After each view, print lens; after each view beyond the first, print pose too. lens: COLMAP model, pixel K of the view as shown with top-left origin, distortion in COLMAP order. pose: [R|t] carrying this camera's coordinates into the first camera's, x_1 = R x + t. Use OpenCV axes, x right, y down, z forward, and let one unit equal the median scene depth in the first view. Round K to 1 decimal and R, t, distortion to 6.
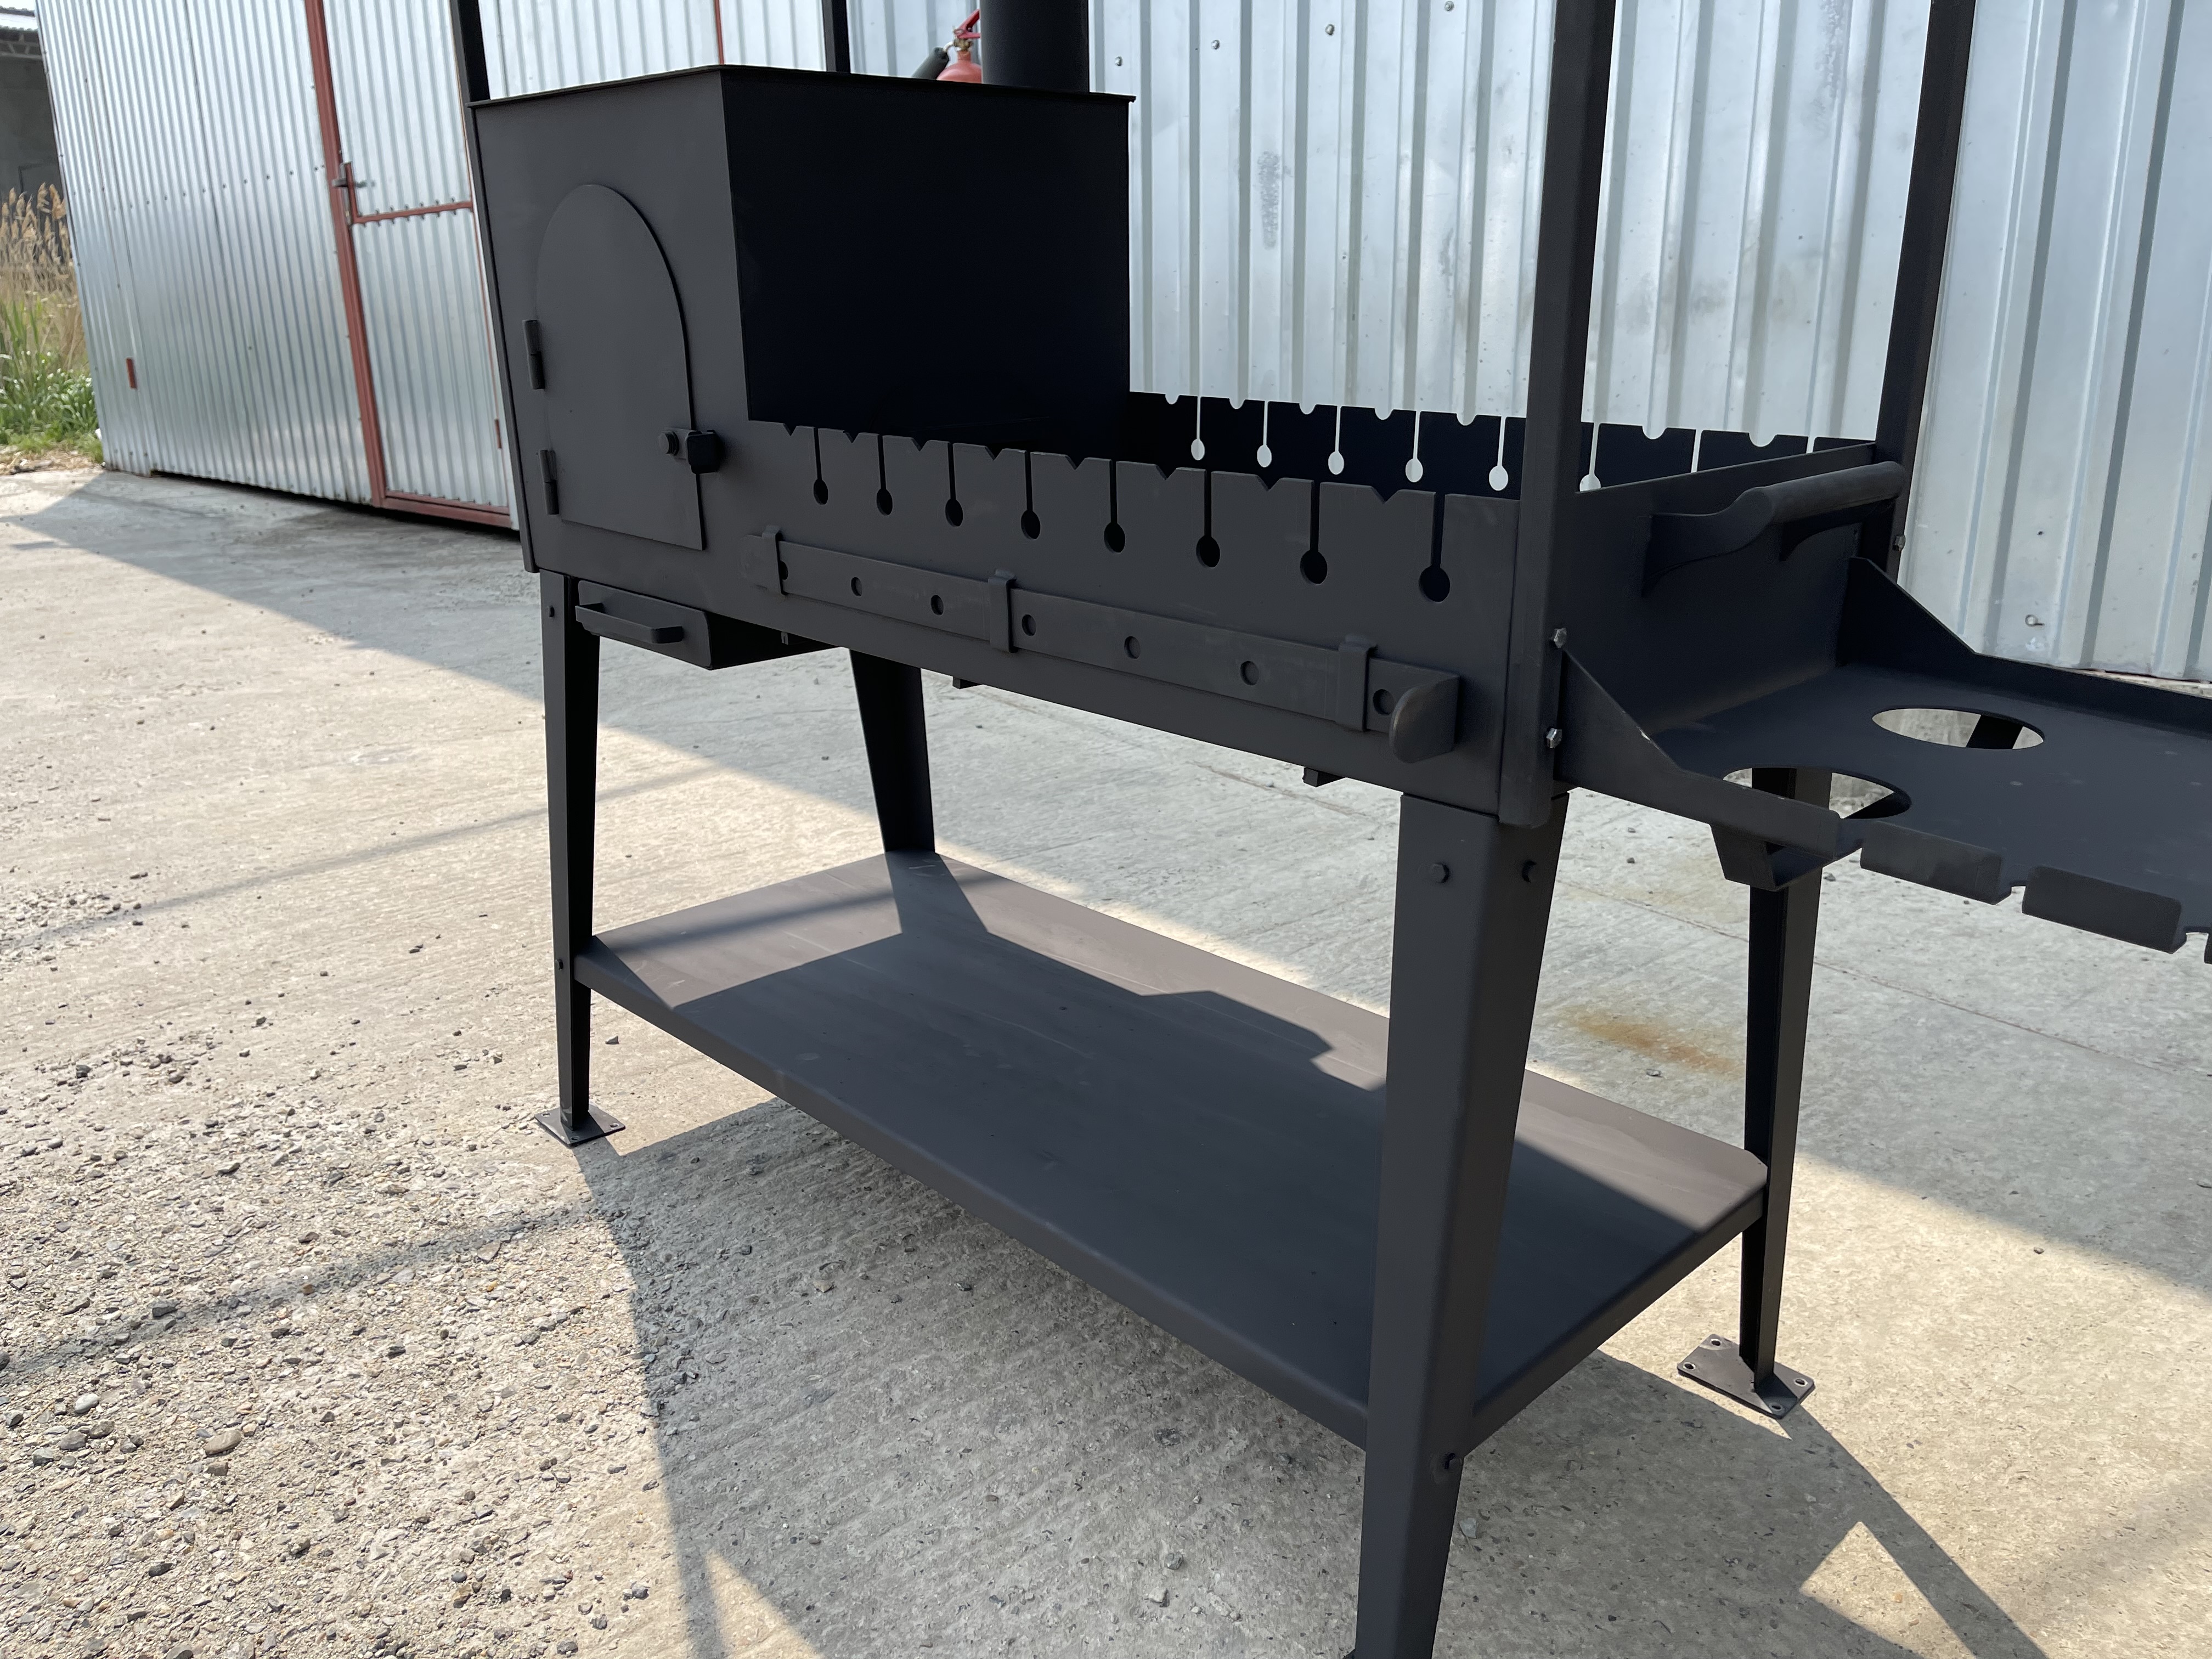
lens RADIAL K [[1686.2, 0, 1104.4], [0, 1686.2, 824.3], [0, 0, 1]] dist [0.096095, -0.159414]
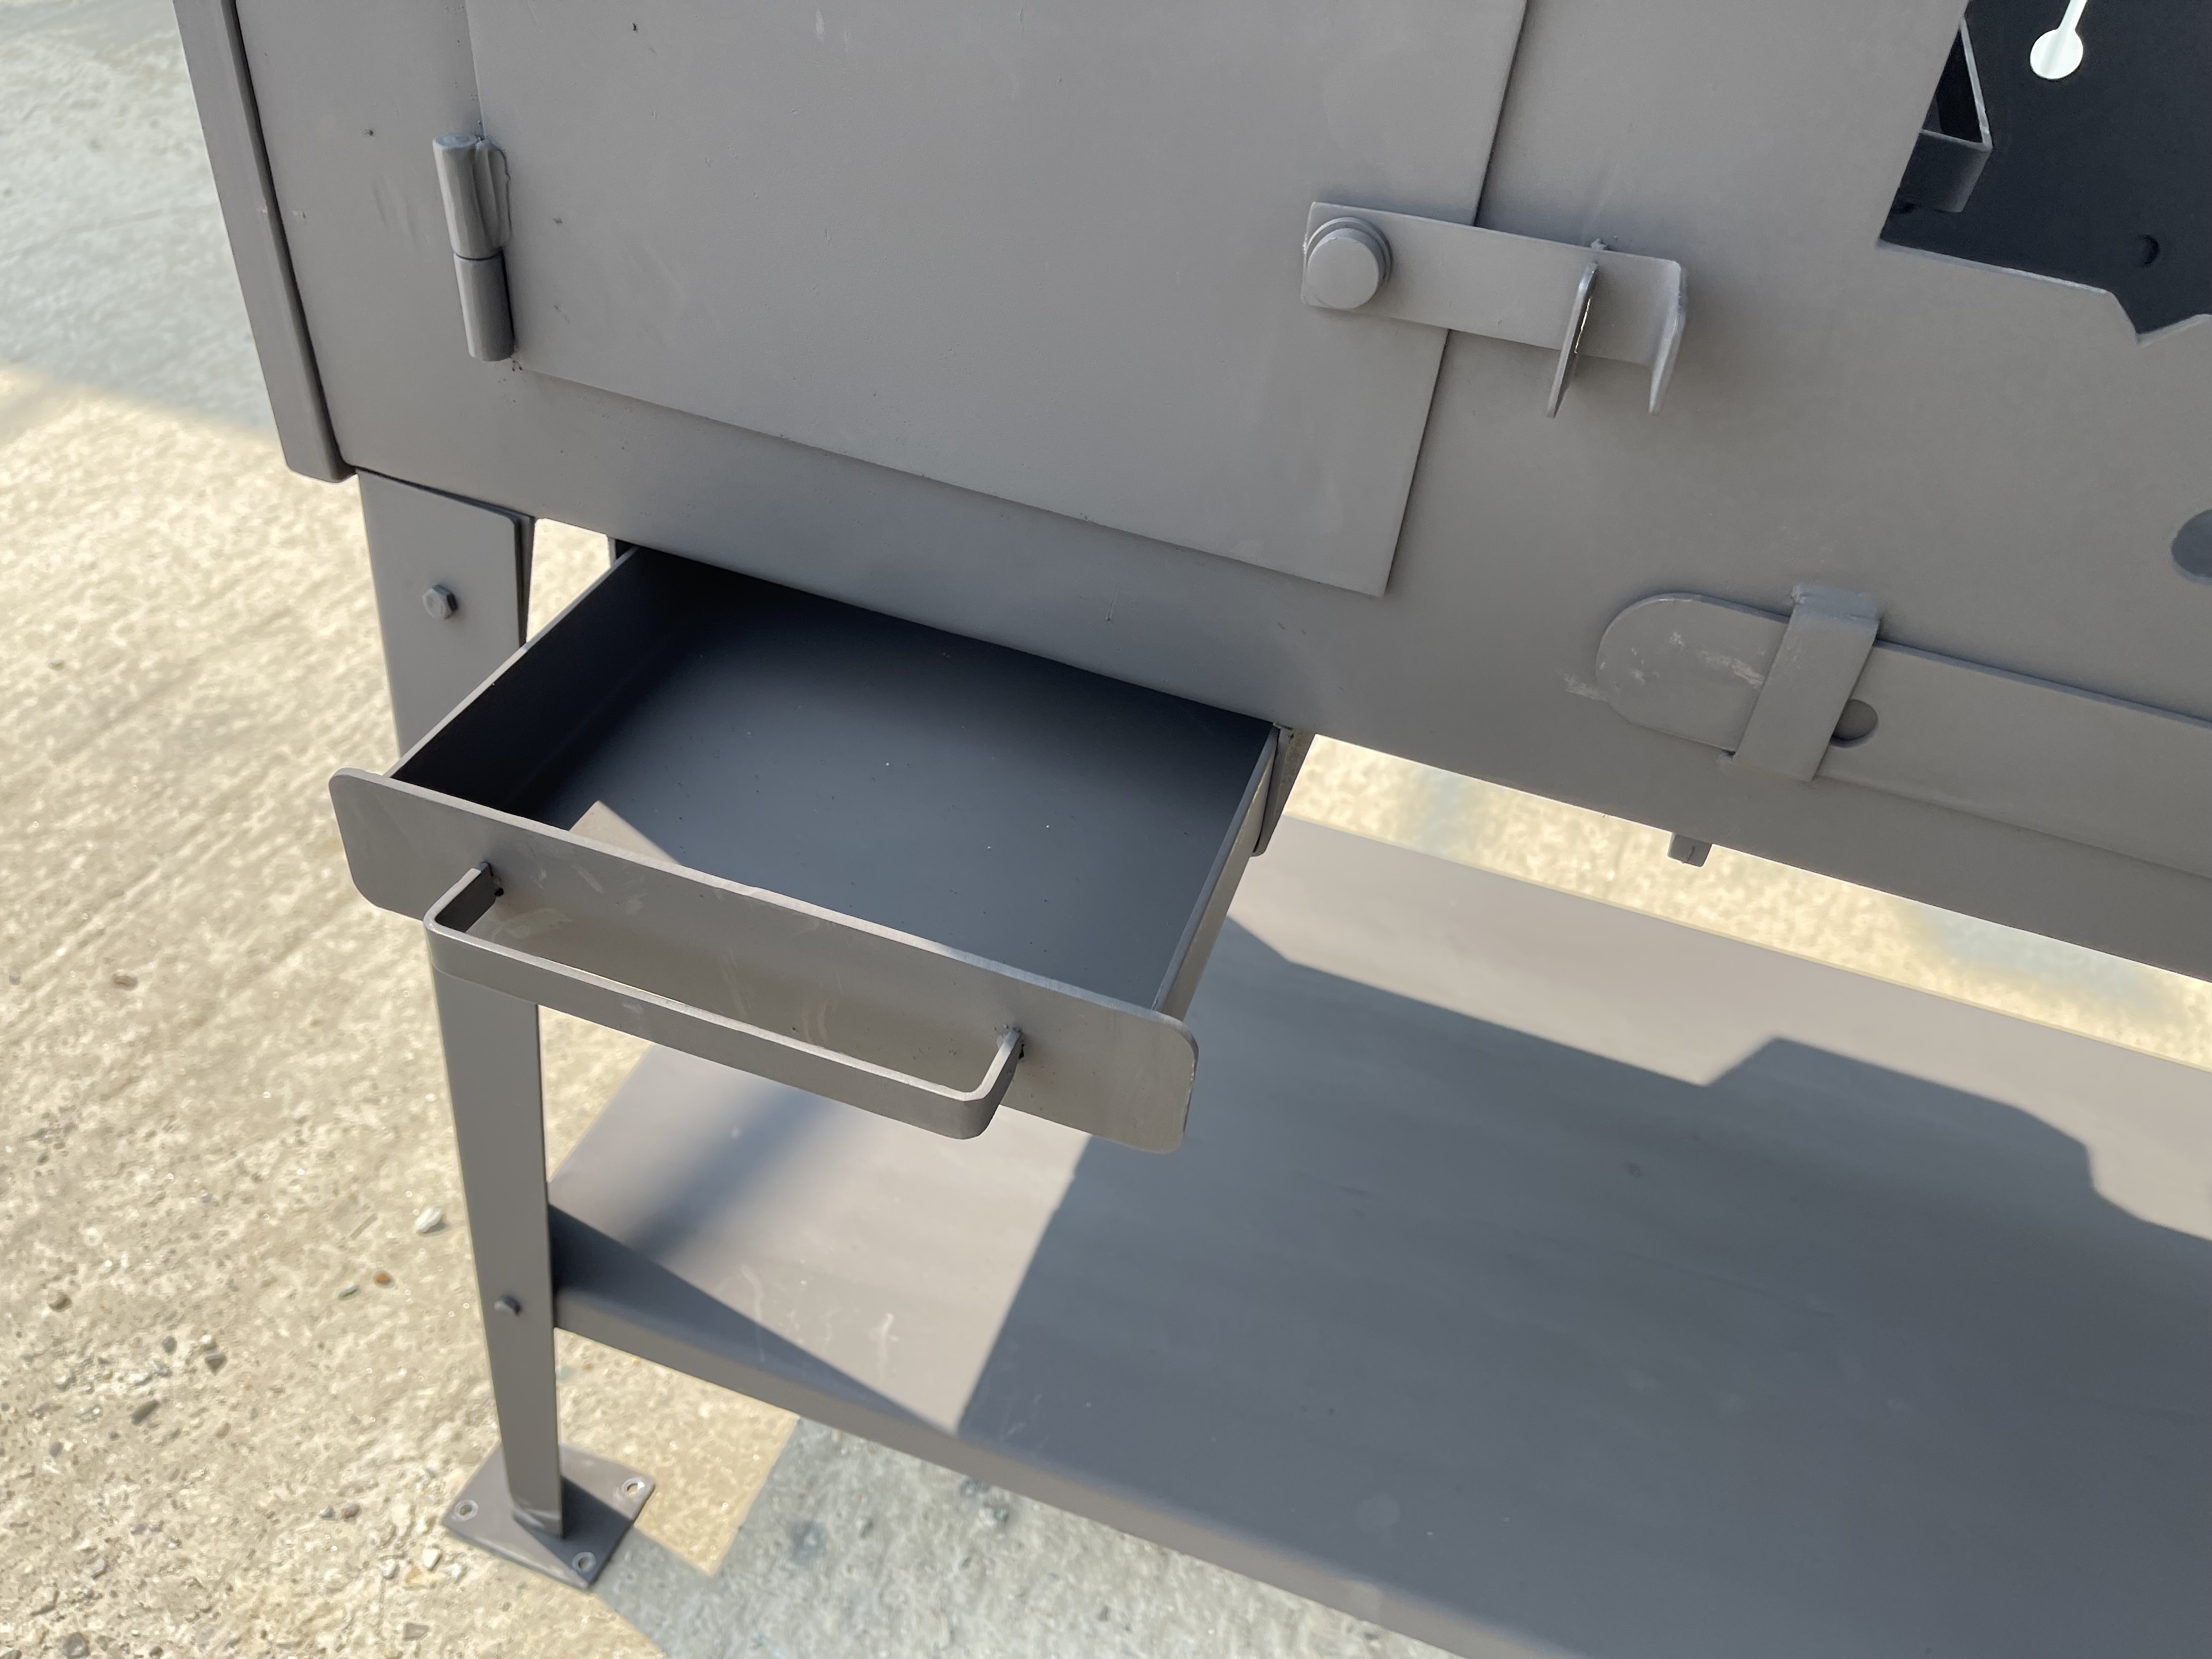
lens RADIAL K [[1686.2, 0, 1104.4], [0, 1686.2, 824.3], [0, 0, 1]] dist [0.096095, -0.159414]
pose [[0.880166, -0.235288, 0.412246, -0.388845], [0.048433, 0.908482, 0.415107, -0.236924], [-0.472188, -0.345397, 0.811011, 0.705339]]
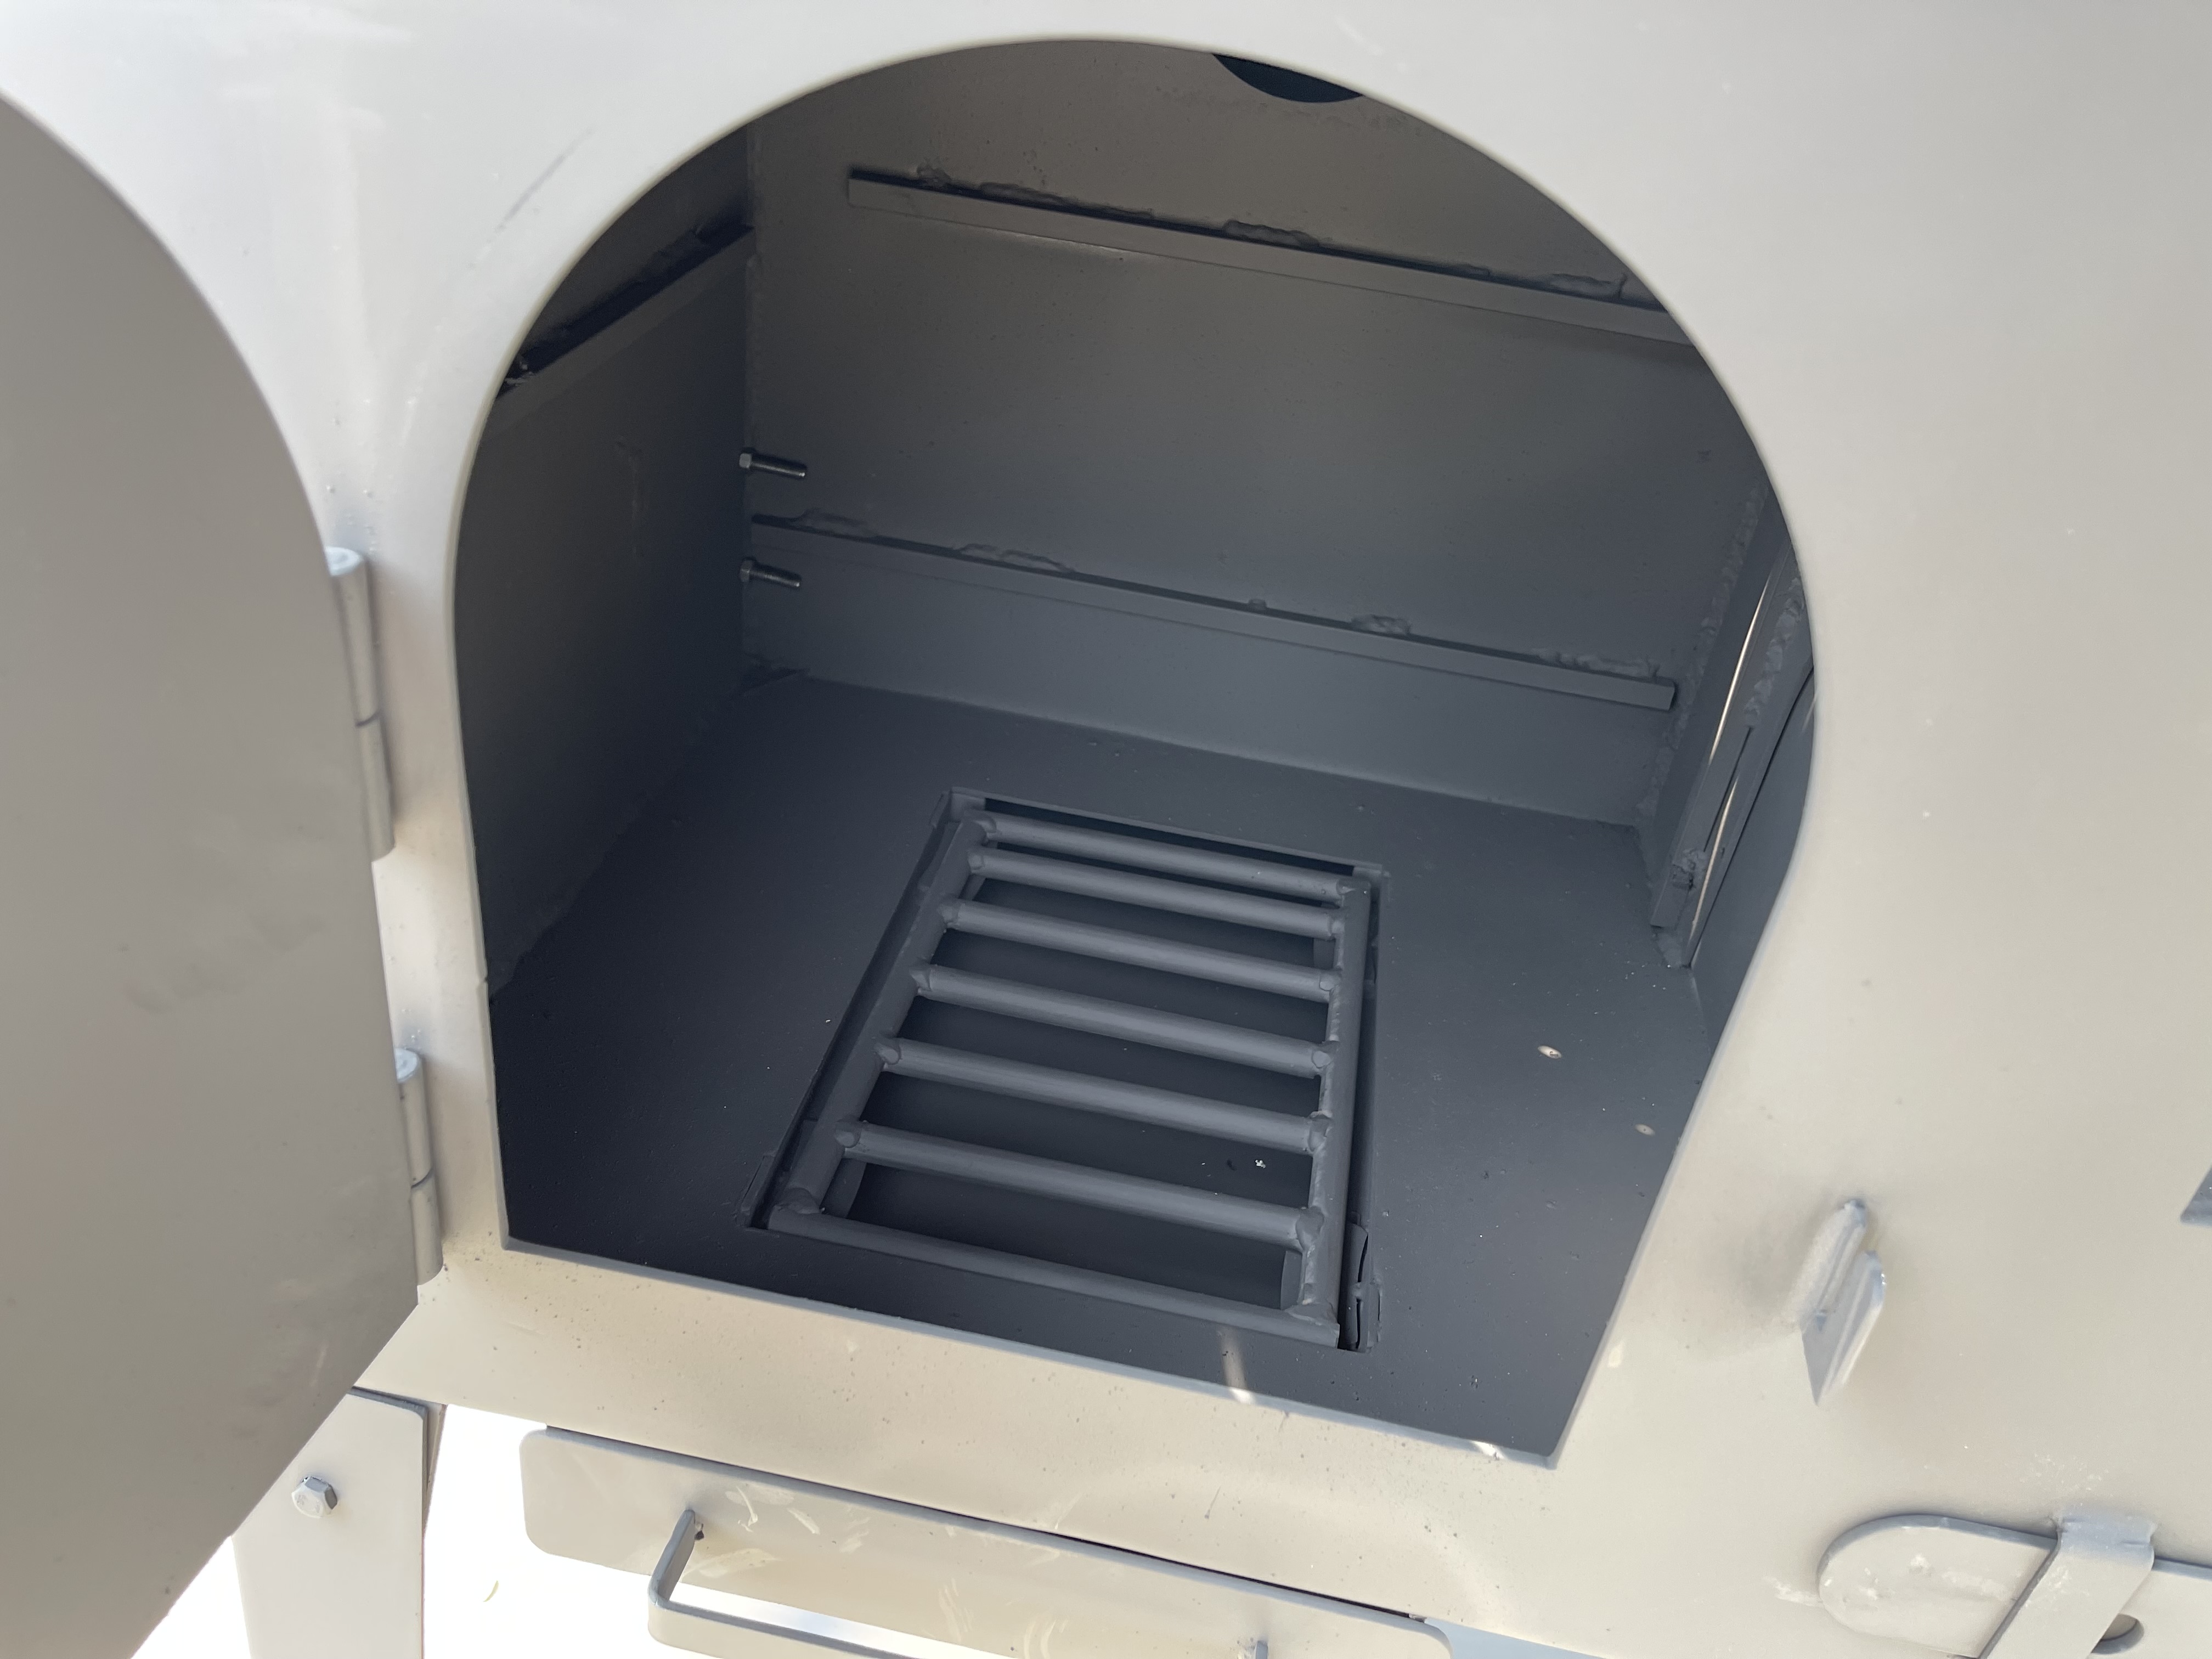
lens RADIAL K [[1676.9, 0, 1106.0], [0, 1676.9, 829.5], [0, 0, 1]] dist [0.025386, -0.000516]
pose [[0.786066, -0.241112, 0.569179, -0.382780], [0.083411, 0.953742, 0.288822, -0.317908], [-0.612489, -0.179557, 0.769816, 0.802744]]
